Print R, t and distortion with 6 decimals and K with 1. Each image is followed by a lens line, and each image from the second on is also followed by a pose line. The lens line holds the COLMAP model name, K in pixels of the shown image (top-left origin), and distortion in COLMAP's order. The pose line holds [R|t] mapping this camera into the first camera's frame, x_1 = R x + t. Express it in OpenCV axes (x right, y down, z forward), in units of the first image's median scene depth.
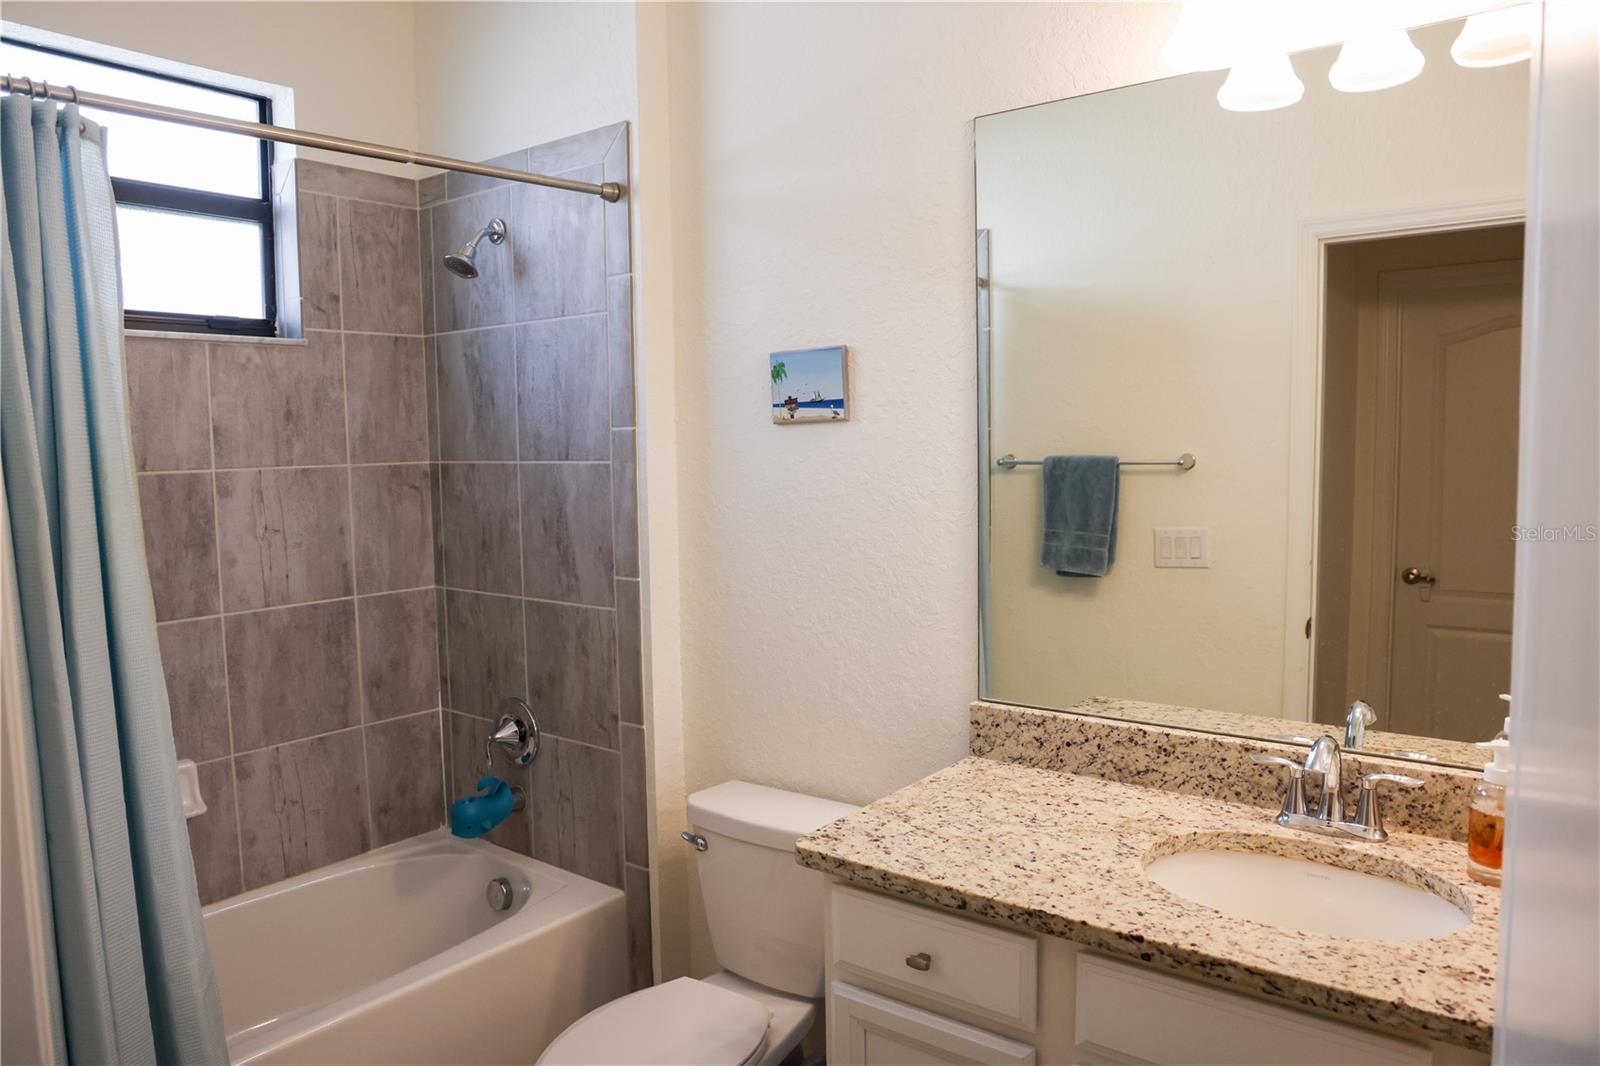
lens RADIAL K [[1107.1, 0, 802.9], [0, 1107.1, 525.2], [0, 0, 1]] dist [-0.066969, 0.026030]
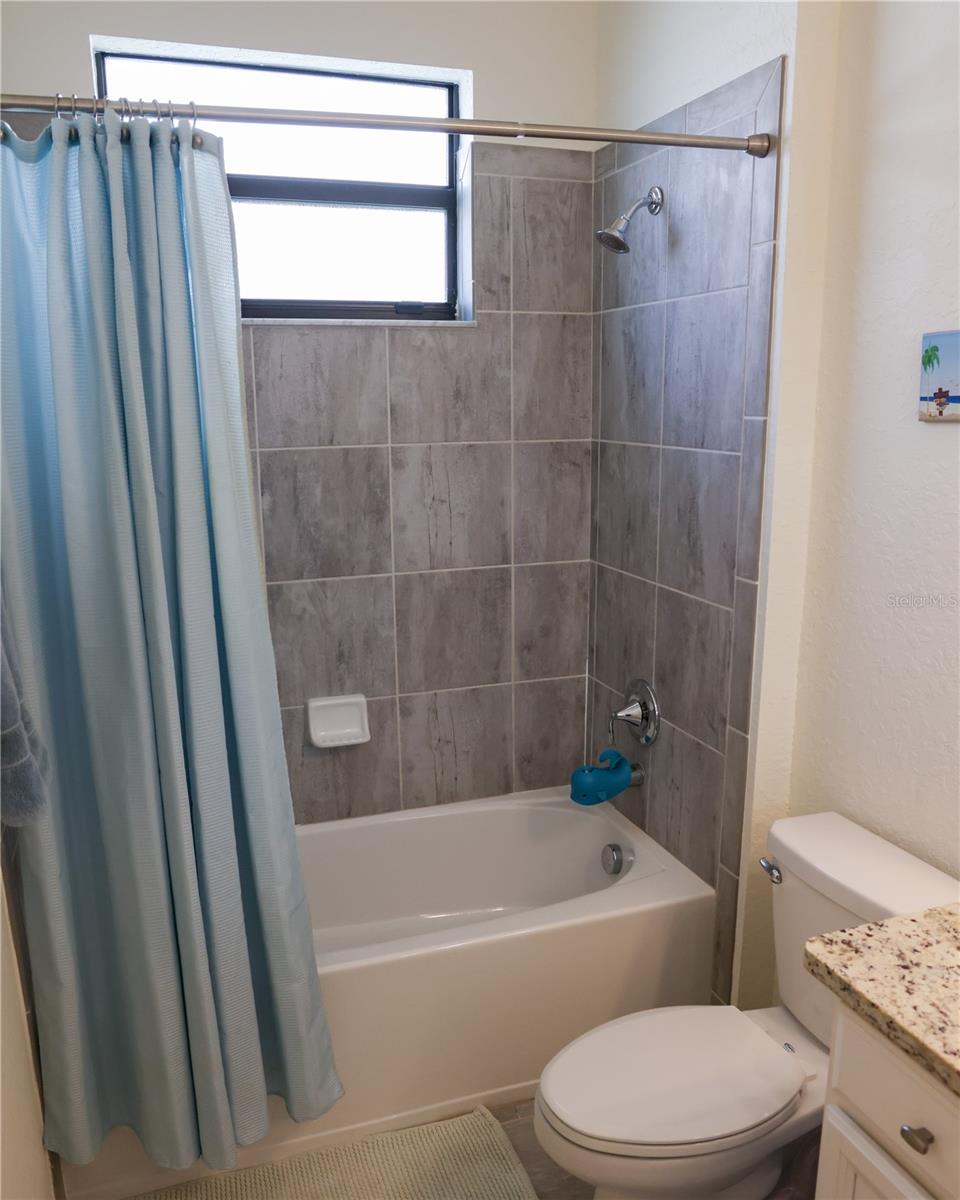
lens RADIAL K [[999.2, 0, 481.2], [0, 999.2, 641.8], [0, 0, 1]] dist [-0.097911, 0.091407]
pose [[0.845582, 0.138322, -0.515615, 0.086934], [-0.049215, 0.981934, 0.182710, -0.041091], [0.531573, -0.129120, 0.837113, 0.160471]]
